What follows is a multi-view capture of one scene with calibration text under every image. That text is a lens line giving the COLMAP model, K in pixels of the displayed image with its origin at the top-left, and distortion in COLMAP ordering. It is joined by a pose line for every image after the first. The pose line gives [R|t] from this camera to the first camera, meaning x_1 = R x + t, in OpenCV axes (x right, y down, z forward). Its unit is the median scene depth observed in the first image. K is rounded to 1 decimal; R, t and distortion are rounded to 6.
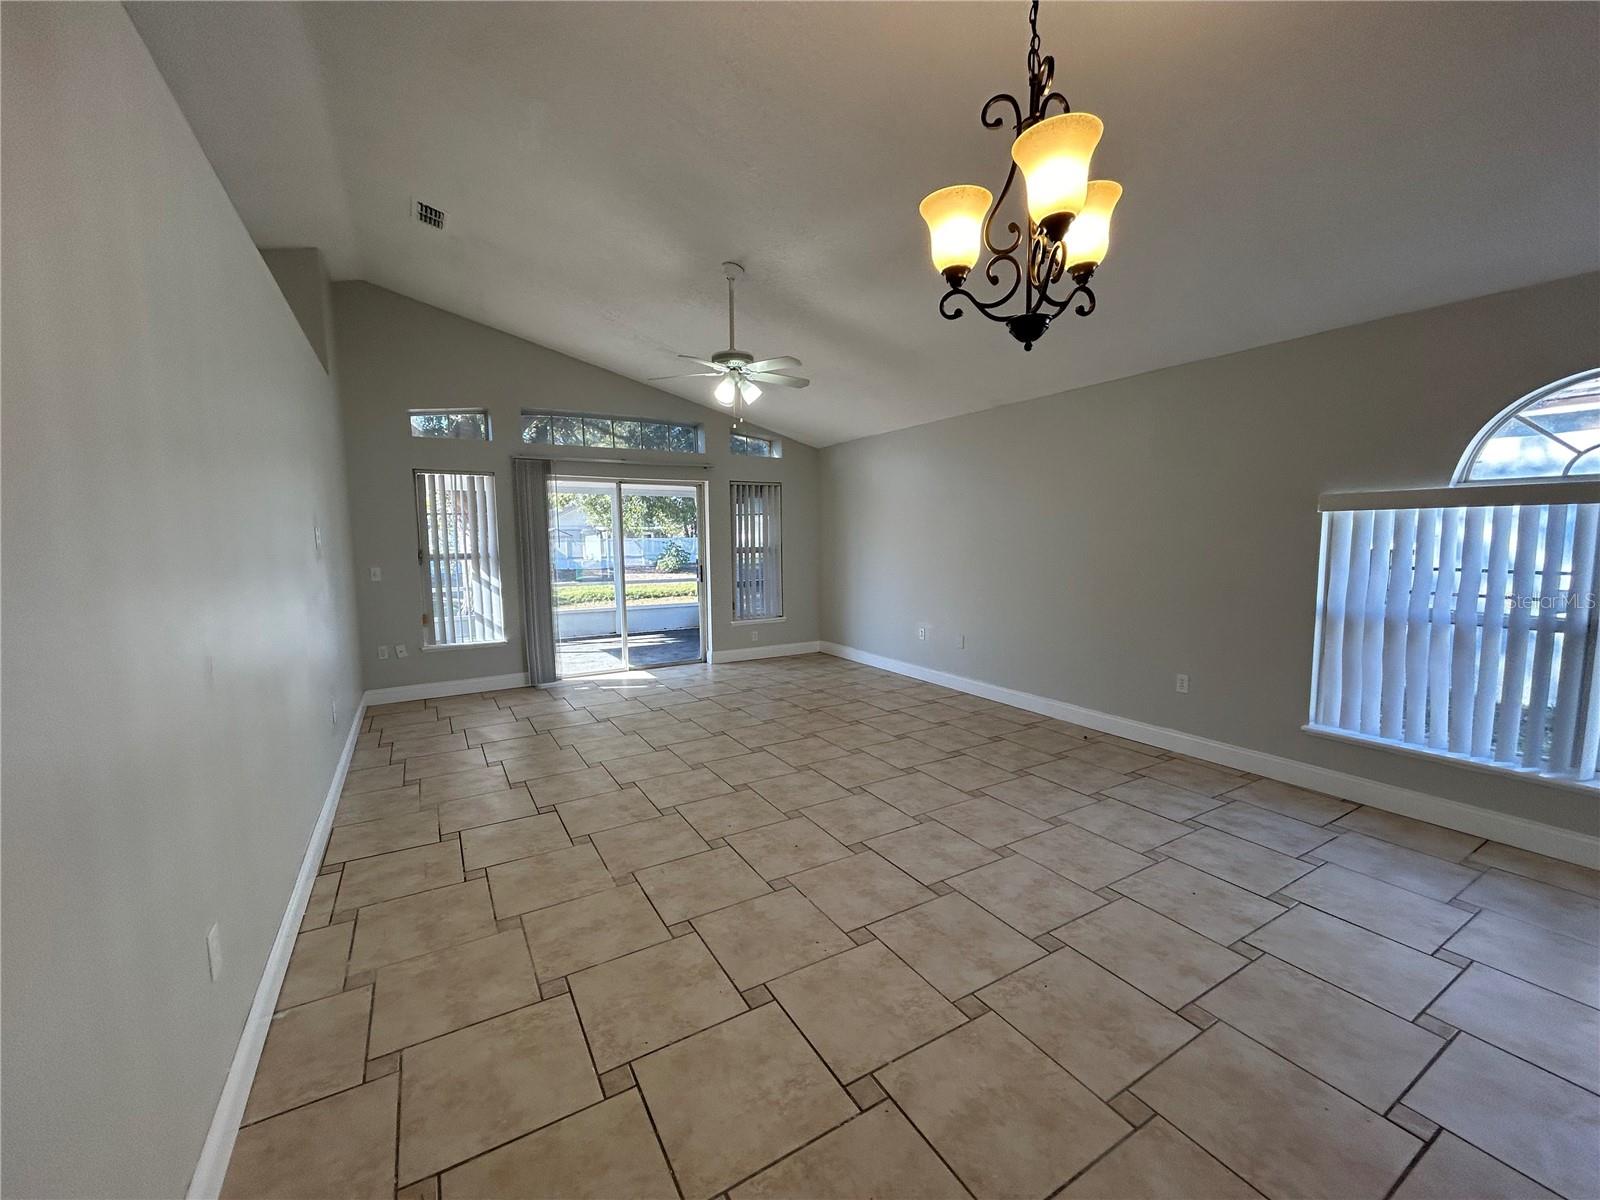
lens RADIAL K [[643.8, 0, 796.9], [0, 643.8, 597.3], [0, 0, 1]] dist [-0.002410, 0.001196]
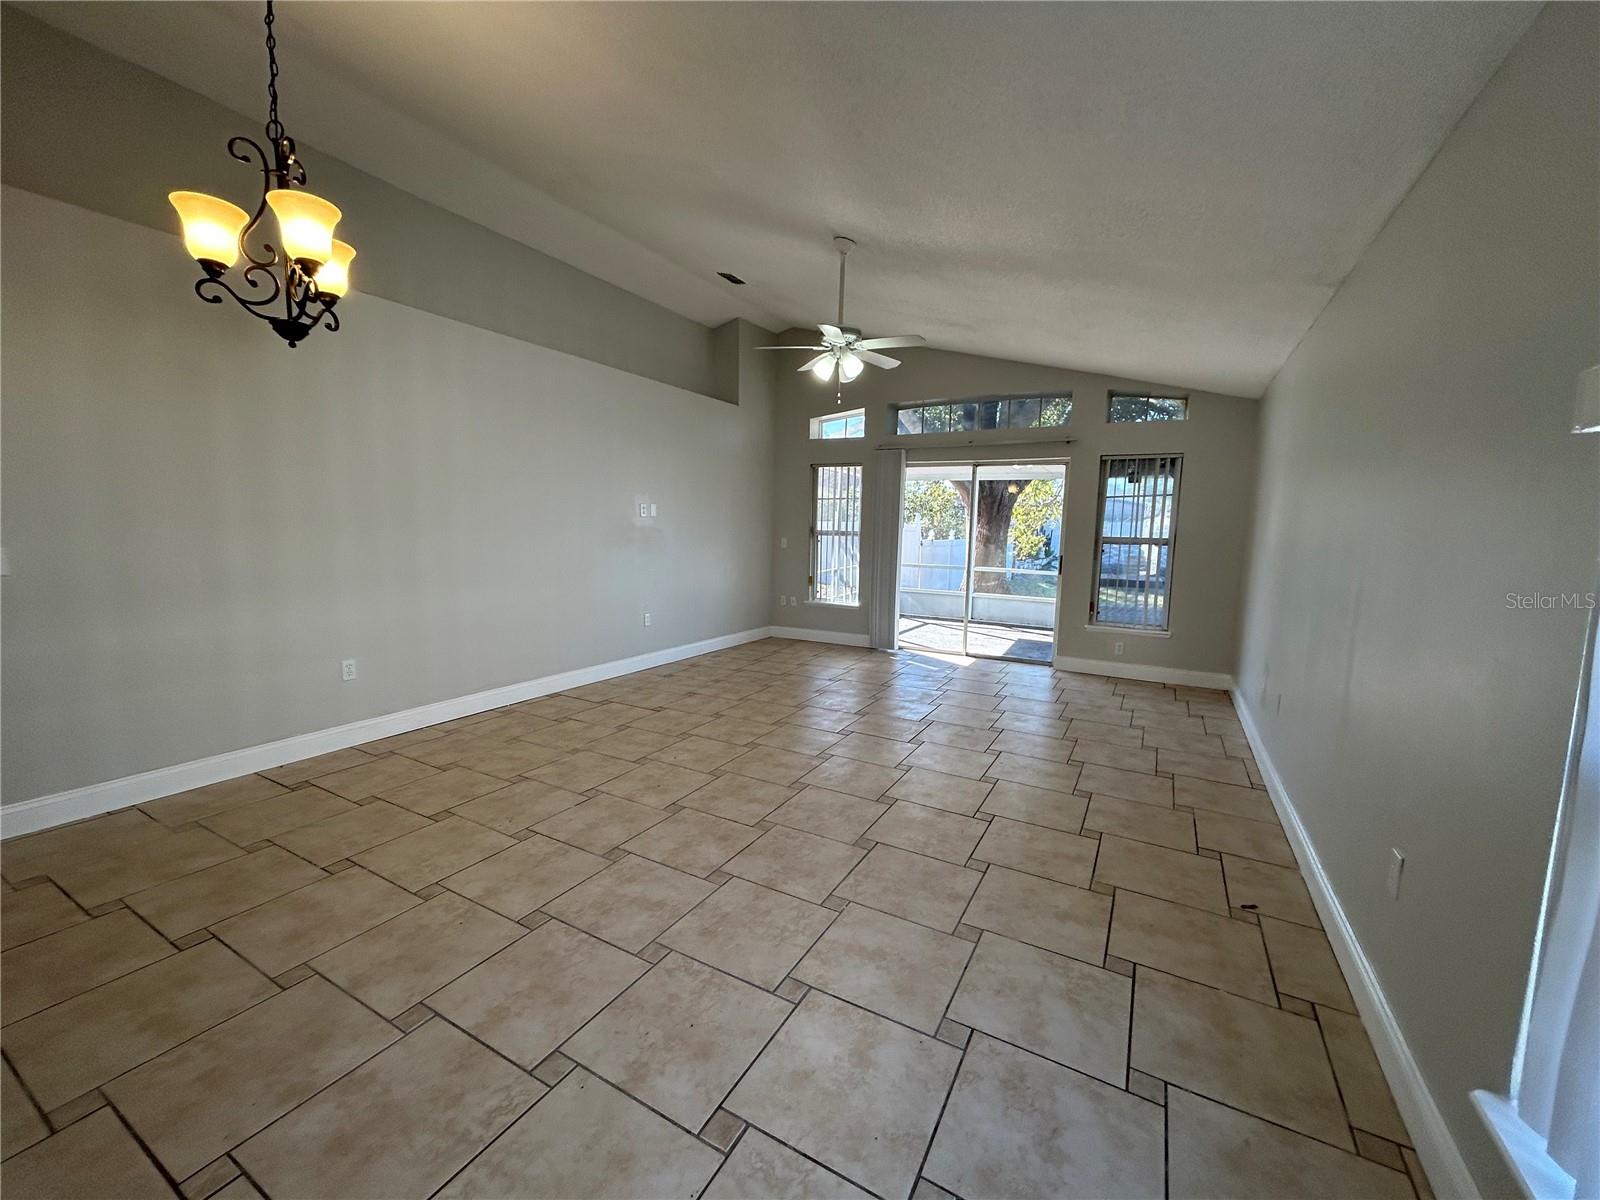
lens RADIAL K [[643.8, 0, 803.6], [0, 643.8, 598.7], [0, 0, 1]] dist [-0.002410, 0.001196]
pose [[0.504320, 0.118955, -0.855284, 0.908516], [-0.109399, 0.991287, 0.073363, -0.037329], [0.856559, 0.056569, 0.512939, 0.547674]]
